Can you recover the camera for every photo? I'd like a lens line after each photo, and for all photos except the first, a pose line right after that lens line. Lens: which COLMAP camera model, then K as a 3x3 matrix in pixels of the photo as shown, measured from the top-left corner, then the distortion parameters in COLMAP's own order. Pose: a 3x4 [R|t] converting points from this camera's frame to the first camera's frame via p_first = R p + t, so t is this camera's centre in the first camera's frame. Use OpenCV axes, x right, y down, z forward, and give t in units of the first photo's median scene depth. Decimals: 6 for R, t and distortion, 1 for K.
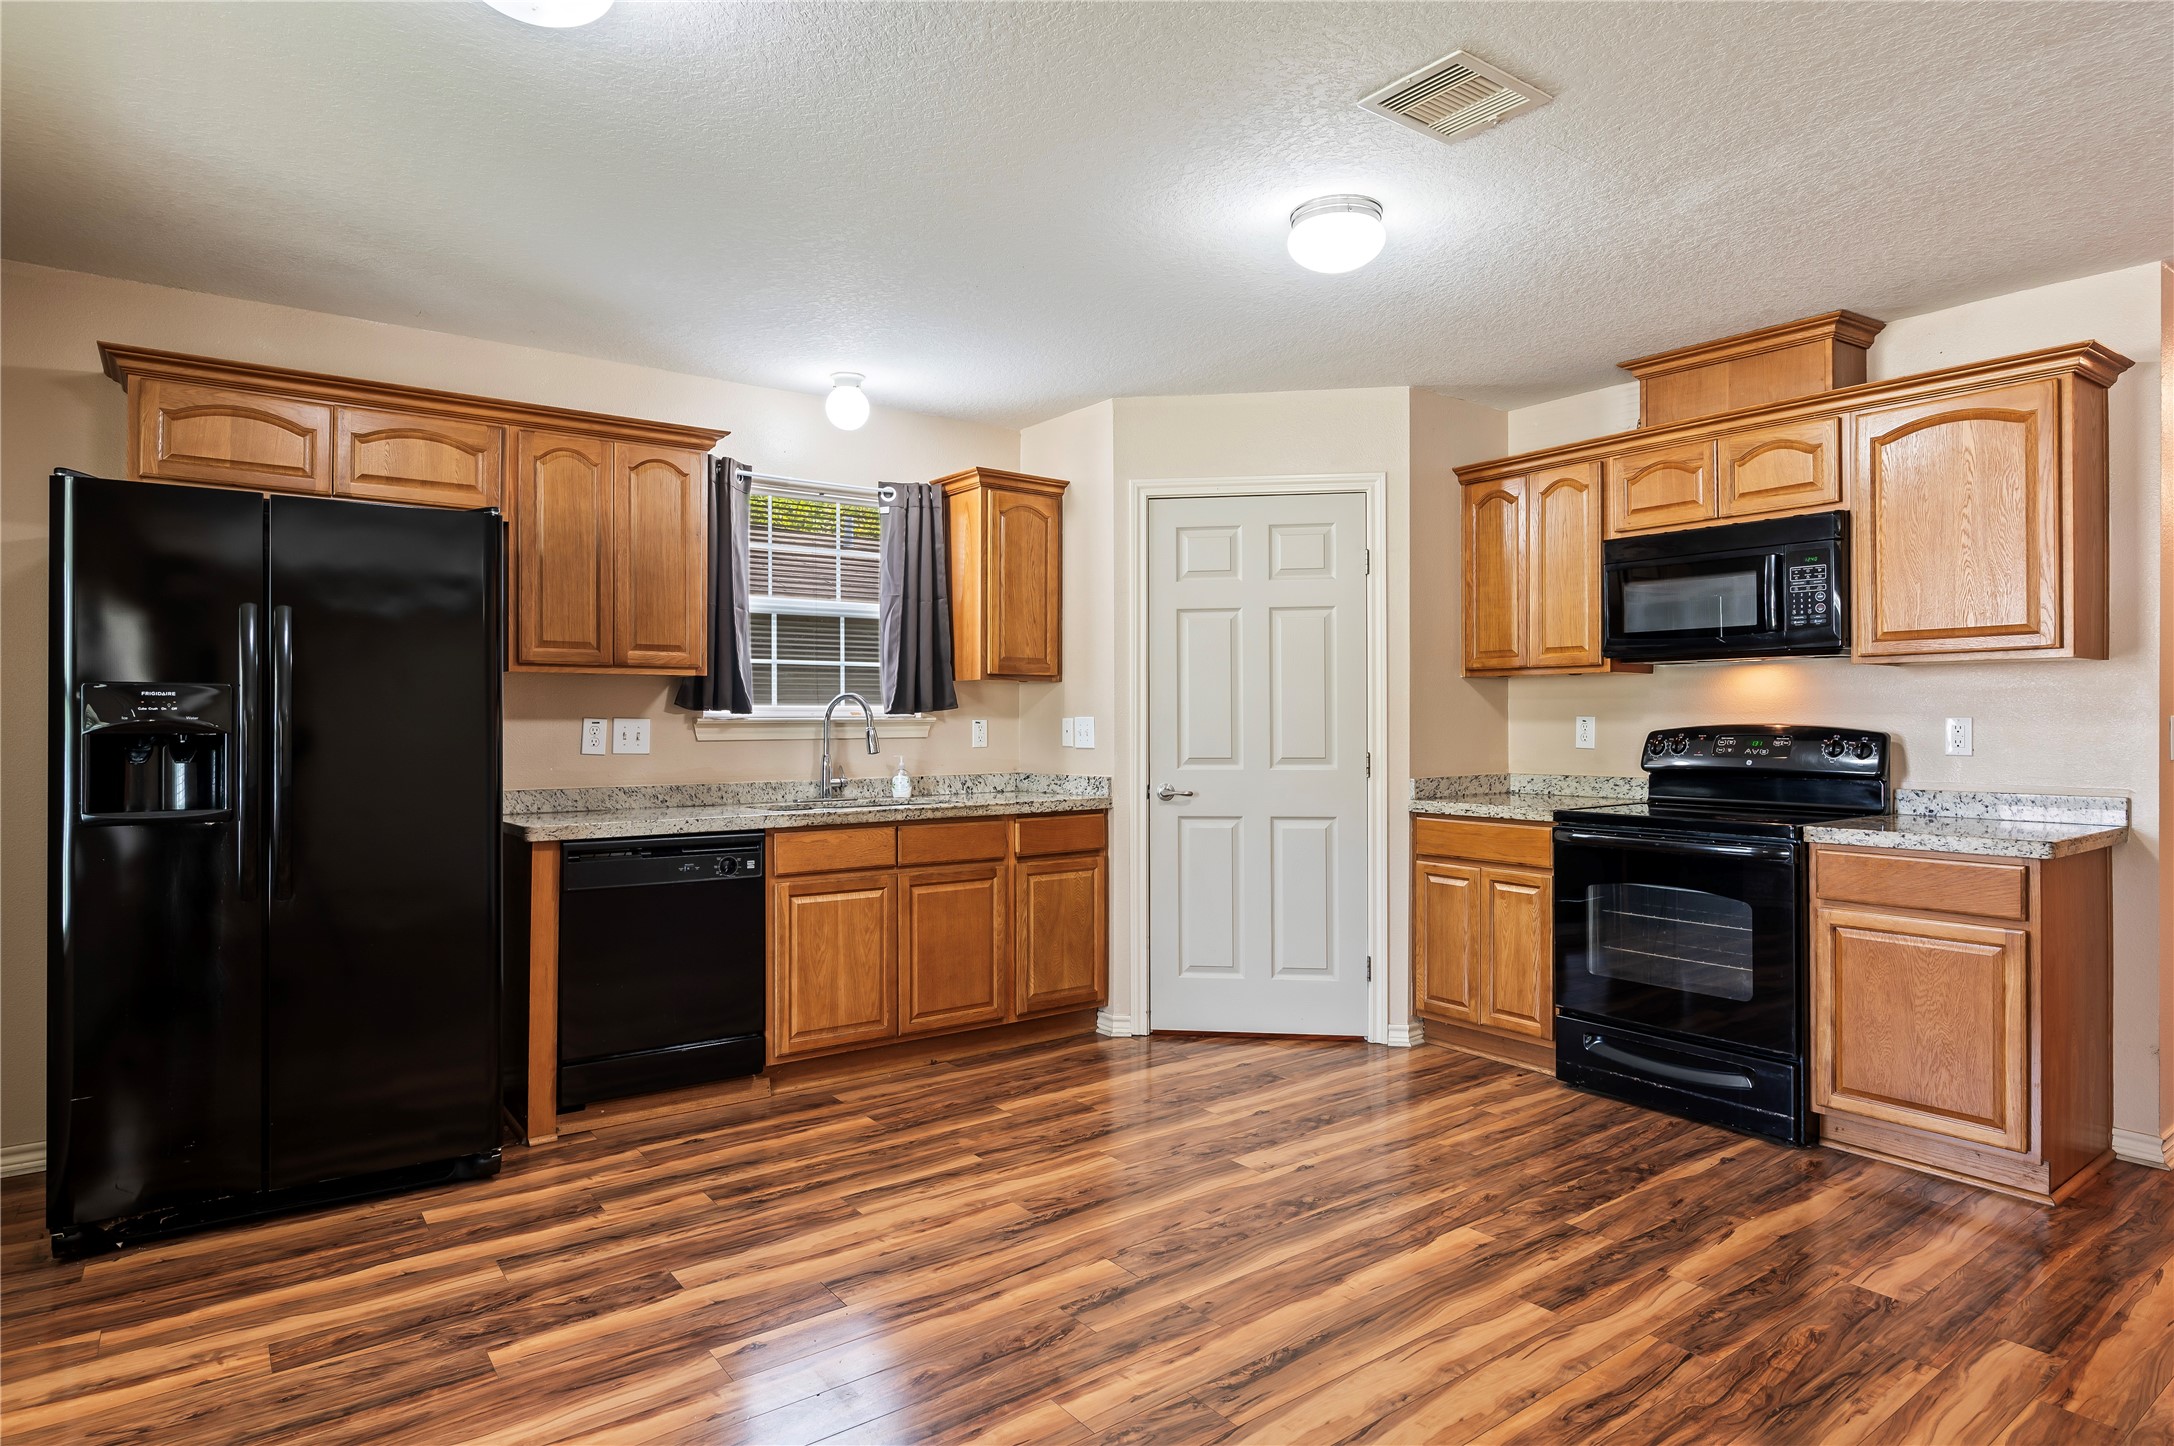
lens RADIAL K [[1212.5, 0, 1090.7], [0, 1212.5, 717.2], [0, 0, 1]] dist [-0.003113, -0.001366]
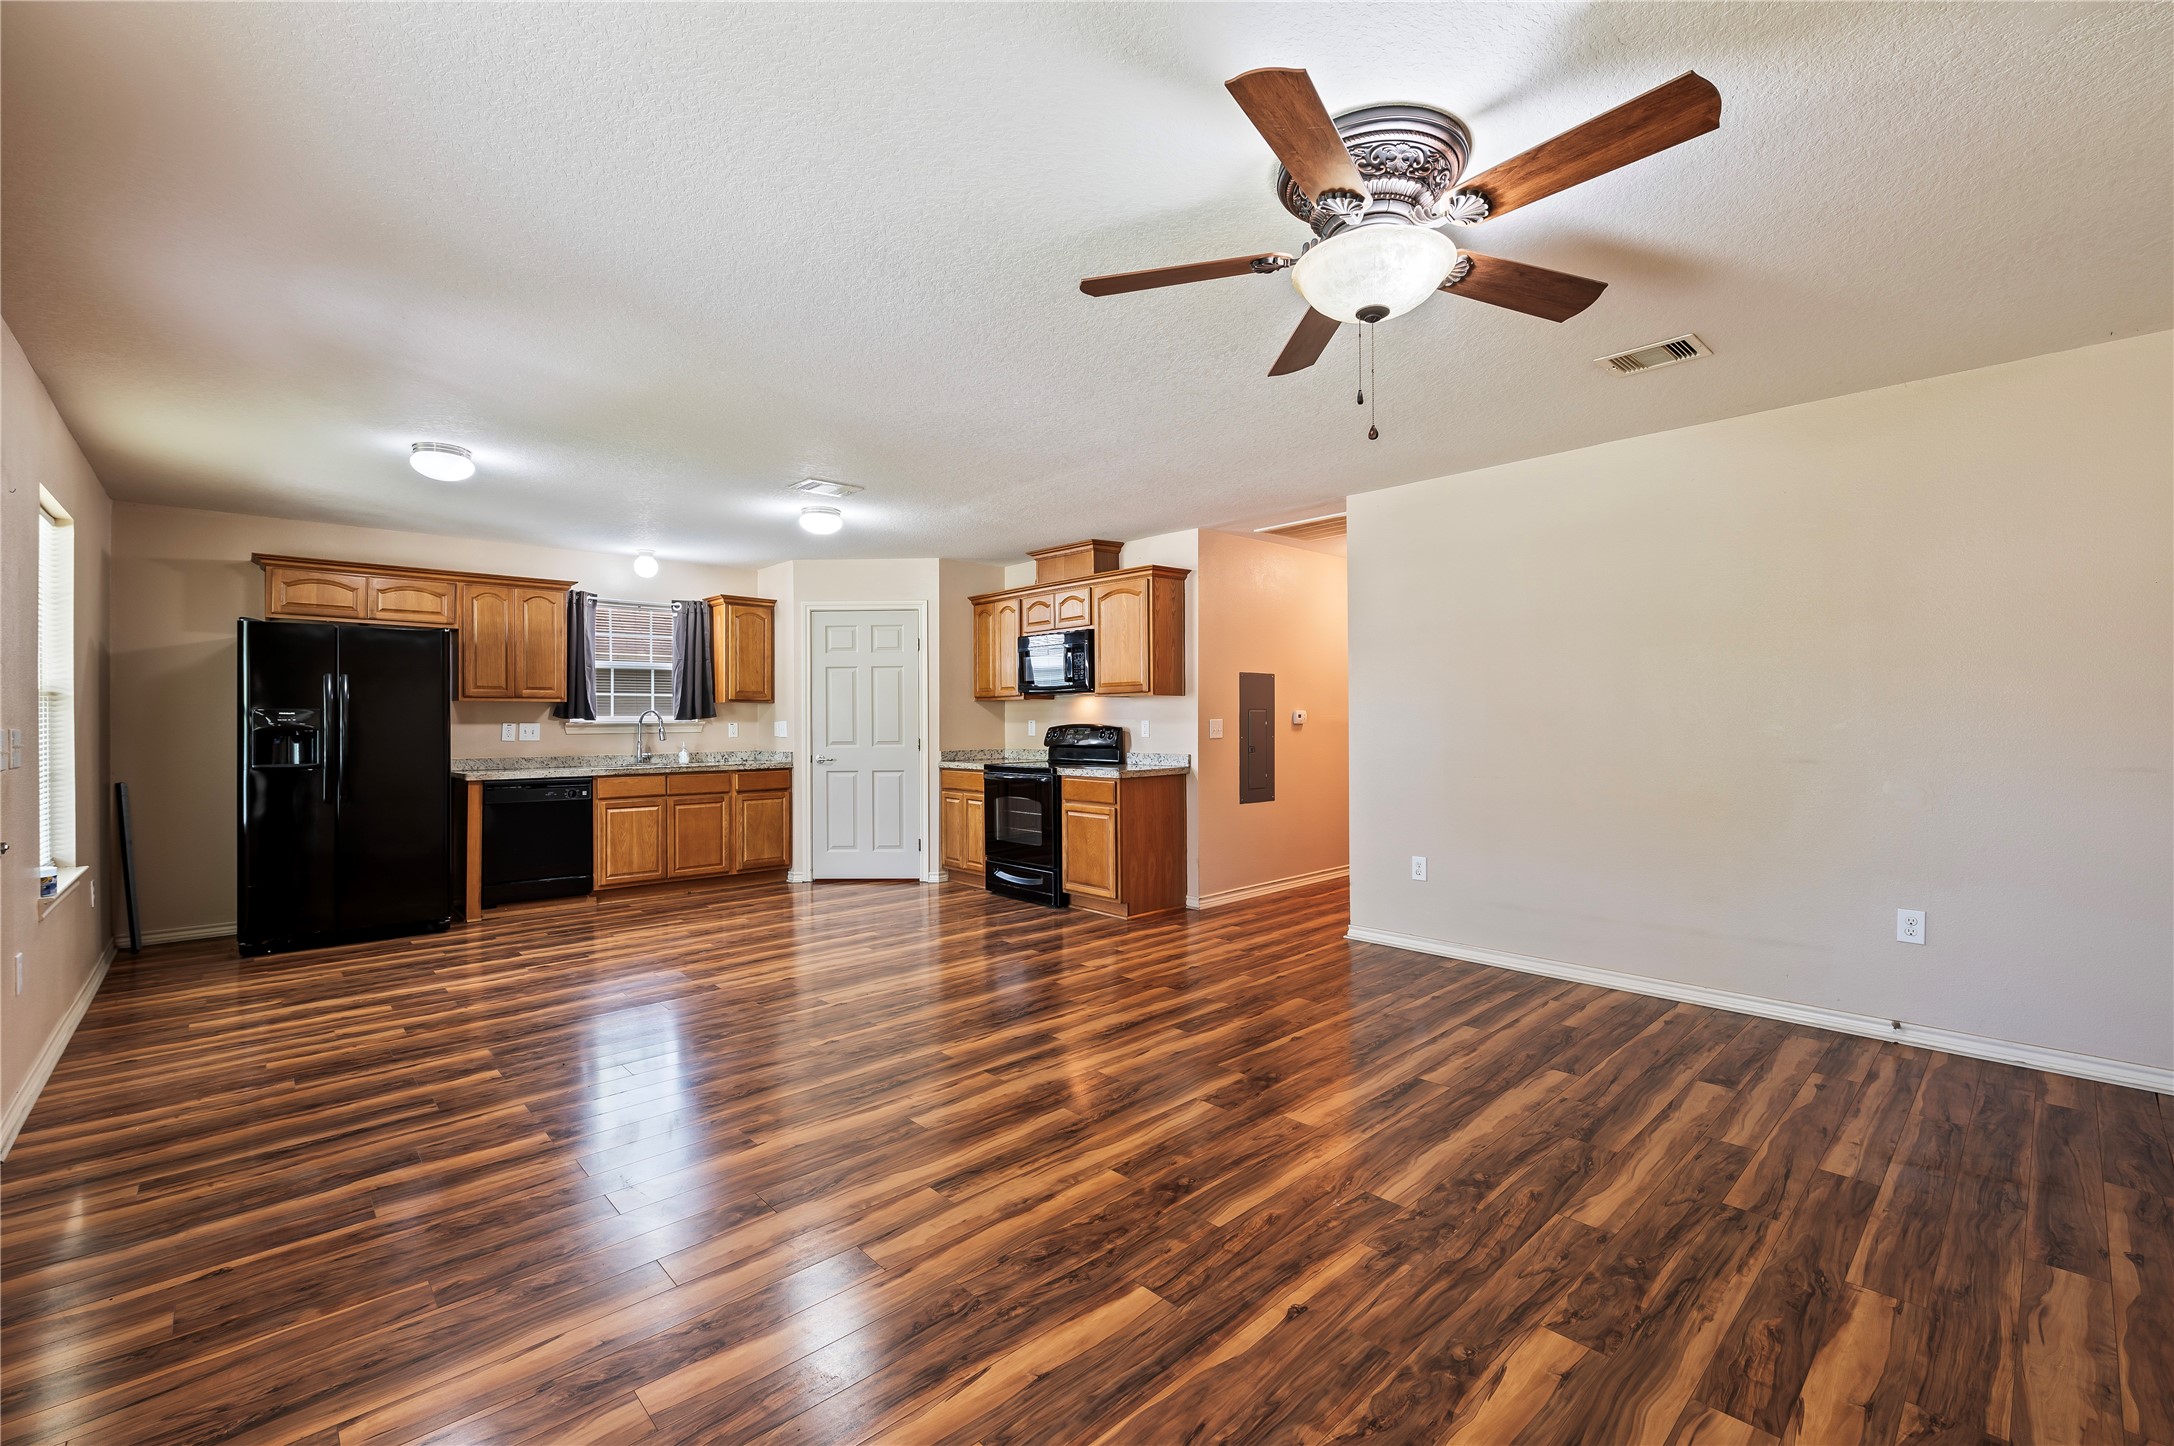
lens RADIAL K [[919.8, 0, 1093.9], [0, 919.8, 718.2], [0, 0, 1]] dist [-0.003244, -0.000943]
pose [[0.994043, -0.003214, 0.108940, 0.371922], [0.003300, 0.999994, -0.000605, -0.002760], [-0.108938, 0.000961, 0.994048, -0.590818]]
